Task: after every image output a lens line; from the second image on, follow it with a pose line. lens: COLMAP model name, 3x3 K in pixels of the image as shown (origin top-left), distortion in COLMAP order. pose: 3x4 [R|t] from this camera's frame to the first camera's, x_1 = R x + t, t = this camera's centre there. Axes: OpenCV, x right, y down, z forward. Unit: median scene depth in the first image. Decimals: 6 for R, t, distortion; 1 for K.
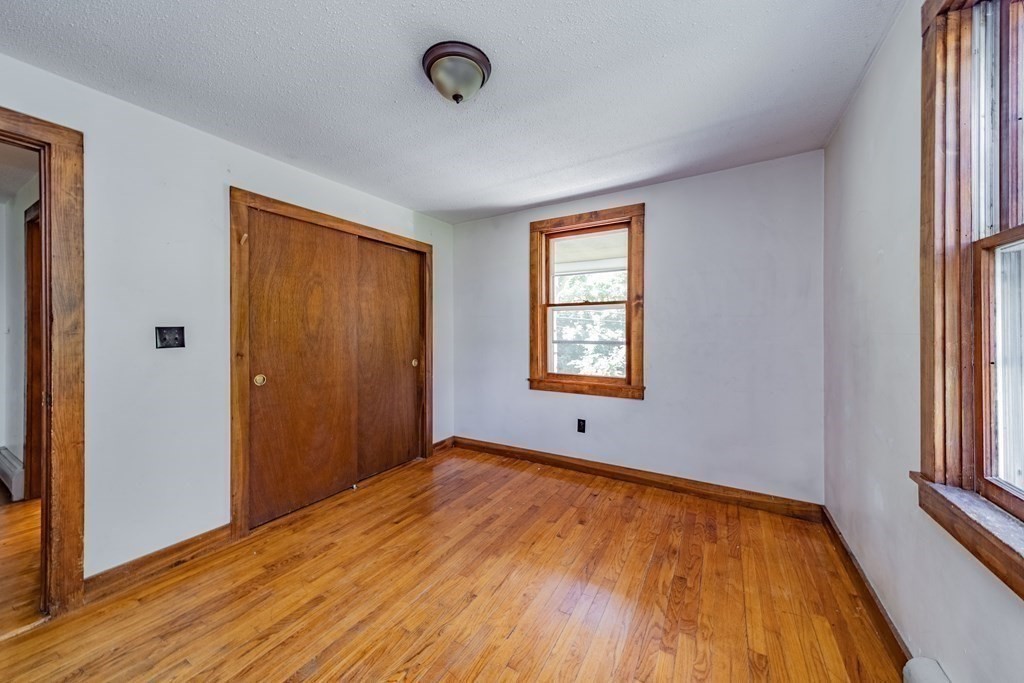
lens RADIAL K [[361.6, 0, 505.6], [0, 361.6, 327.1], [0, 0, 1]] dist [0.002463, 0.000016]
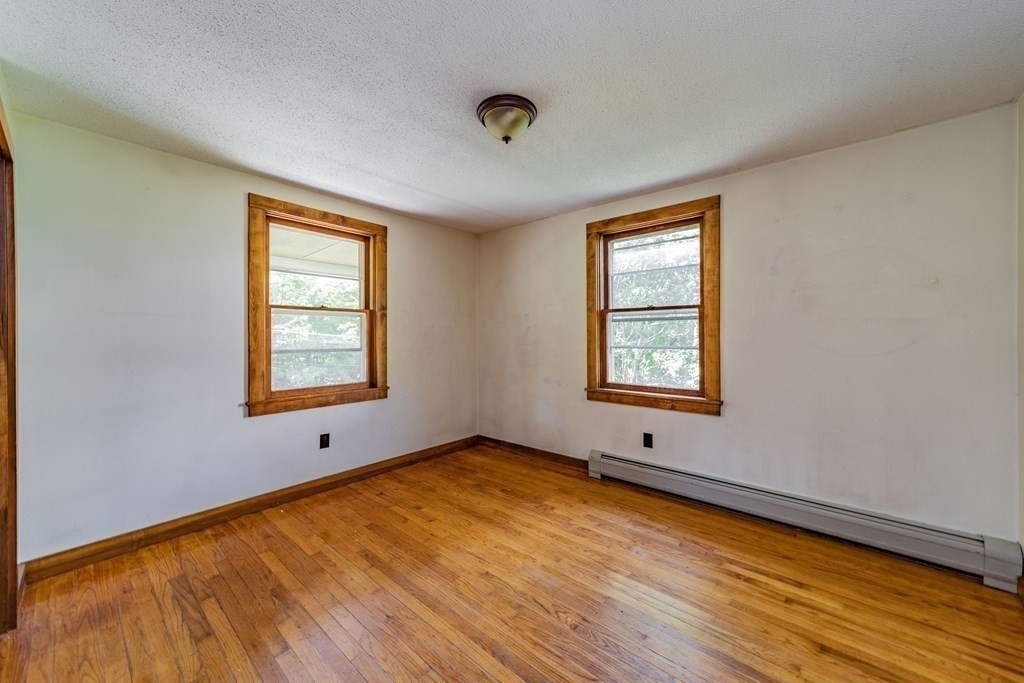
lens RADIAL K [[361.6, 0, 505.6], [0, 361.6, 327.1], [0, 0, 1]] dist [0.002463, 0.000016]
pose [[0.201525, 0.022740, 0.979219, -0.691489], [-0.008100, 0.999735, -0.021550, -0.001040], [-0.979450, -0.003589, 0.201656, 0.413832]]
